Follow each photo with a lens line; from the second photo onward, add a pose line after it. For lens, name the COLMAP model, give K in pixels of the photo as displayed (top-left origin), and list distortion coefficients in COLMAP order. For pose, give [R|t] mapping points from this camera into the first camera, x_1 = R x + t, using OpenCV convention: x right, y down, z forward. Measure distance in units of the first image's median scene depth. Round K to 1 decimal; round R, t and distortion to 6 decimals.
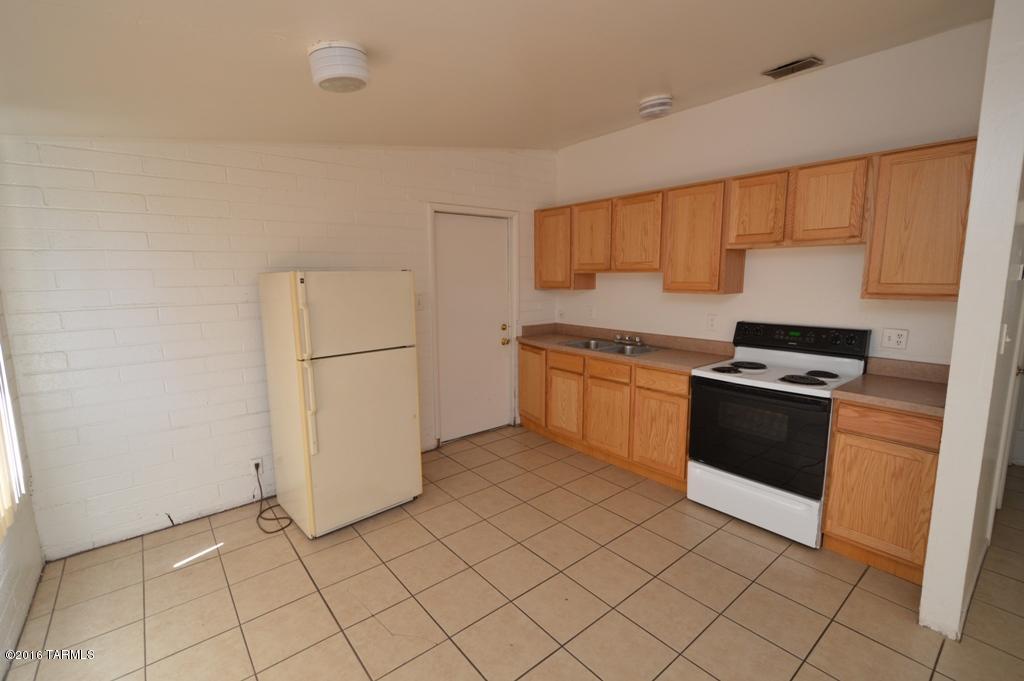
lens RADIAL K [[454.4, 0, 512.0], [0, 454.4, 340.5], [0, 0, 1]] dist [0.001513, 0.000321]
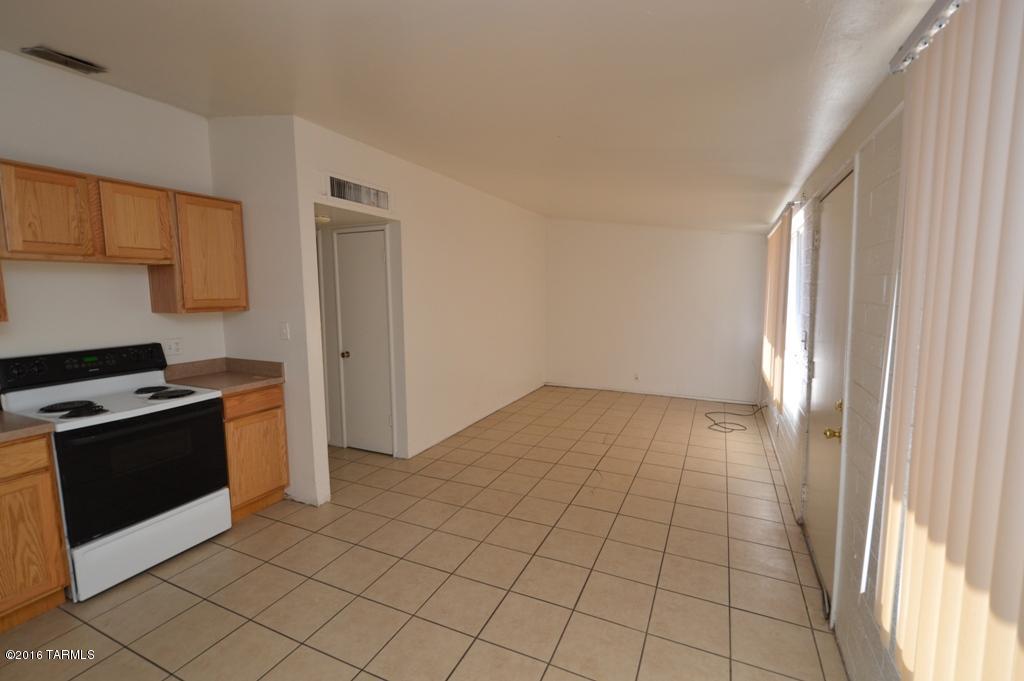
lens RADIAL K [[453.7, 0, 512.8], [0, 453.7, 337.5], [0, 0, 1]] dist [0.000600, -0.000542]
pose [[-0.434306, -0.084011, 0.896839, -0.521648], [0.139423, 0.977373, 0.159072, -0.080885], [-0.889910, 0.194126, -0.412765, 0.610017]]
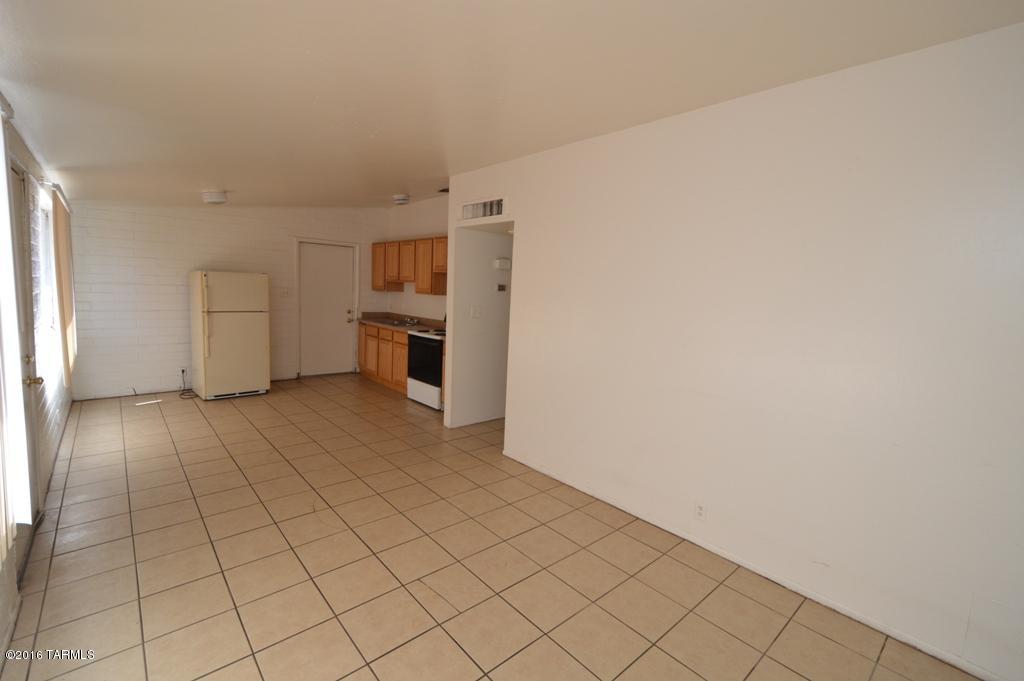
lens RADIAL K [[453.7, 0, 512.8], [0, 453.7, 337.5], [0, 0, 1]] dist [0.000600, -0.000542]
pose [[0.997794, 0.050149, 0.043497, 0.742851], [-0.048595, 0.998167, -0.036079, 0.138286], [-0.045227, 0.033886, 0.998402, -0.986029]]
